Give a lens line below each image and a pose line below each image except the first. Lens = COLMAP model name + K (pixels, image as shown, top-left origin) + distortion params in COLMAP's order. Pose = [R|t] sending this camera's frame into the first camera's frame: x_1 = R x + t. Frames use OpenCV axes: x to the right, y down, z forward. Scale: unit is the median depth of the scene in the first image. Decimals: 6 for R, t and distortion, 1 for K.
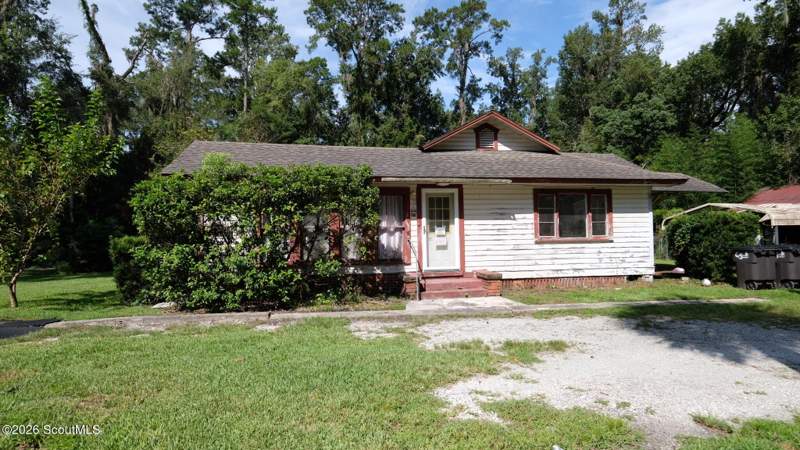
lens RADIAL K [[429.7, 0, 400.0], [0, 429.7, 225.0], [0, 0, 1]] dist [0.006670, 0.000701]
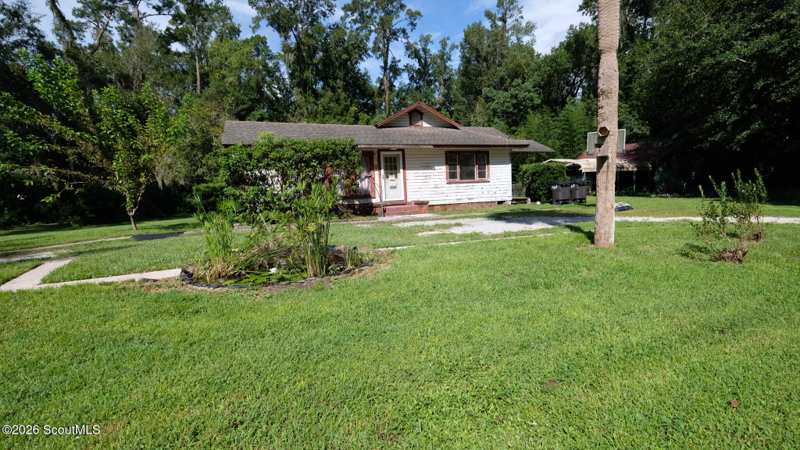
lens RADIAL K [[358.9, 0, 400.0], [0, 358.9, 225.0], [0, 0, 1]] dist [0.001120, 0.000305]
pose [[0.982586, -0.047868, 0.179535, -0.033051], [0.026501, 0.992471, 0.119579, 0.007677], [-0.183907, -0.112739, 0.976457, -0.094711]]
